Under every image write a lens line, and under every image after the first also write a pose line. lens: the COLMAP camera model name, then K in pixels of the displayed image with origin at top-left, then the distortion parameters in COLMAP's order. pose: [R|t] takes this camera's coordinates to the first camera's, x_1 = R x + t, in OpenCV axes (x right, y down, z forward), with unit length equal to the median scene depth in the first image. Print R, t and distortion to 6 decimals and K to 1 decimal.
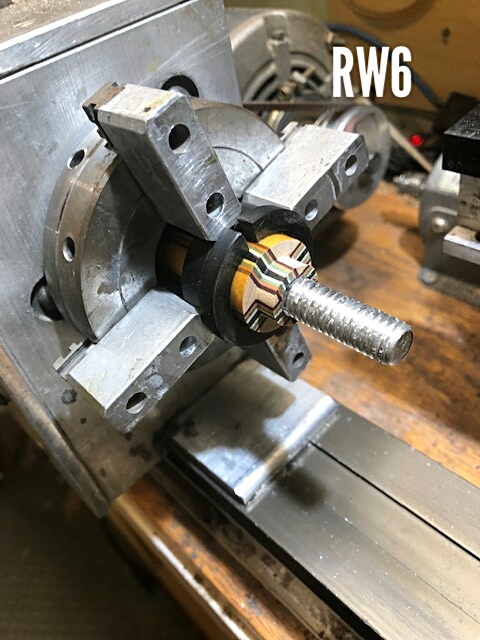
lens RADIAL K [[543.1, 0, 241.9], [0, 543.1, 316.5], [0, 0, 1]] dist [0.008834, -0.055968]
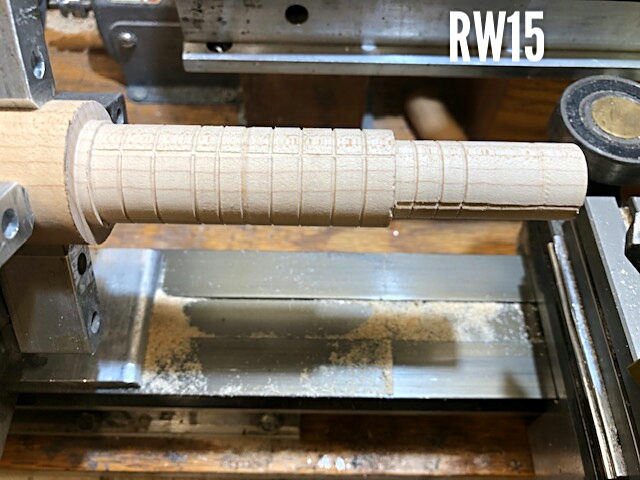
lens RADIAL K [[543.1, 0, 320.5], [0, 543.1, 234.4], [0, 0, 1]] dist [0.008834, -0.055968]
pose [[0.676514, -0.491298, 0.548594, -0.212333], [0.360747, 0.870523, 0.334740, -0.126500], [-0.642021, -0.028552, 0.766155, 0.047106]]
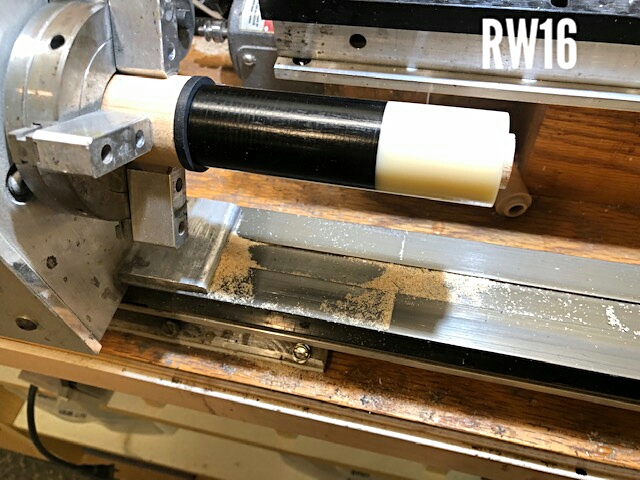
lens RADIAL K [[543.1, 0, 321.5], [0, 543.1, 241.4], [0, 0, 1]] dist [0.008834, -0.055968]
pose [[0.837595, -0.349333, 0.420001, -0.338657], [0.288008, 0.935674, 0.203875, 0.032806], [-0.464205, -0.049801, 0.884327, -0.410745]]
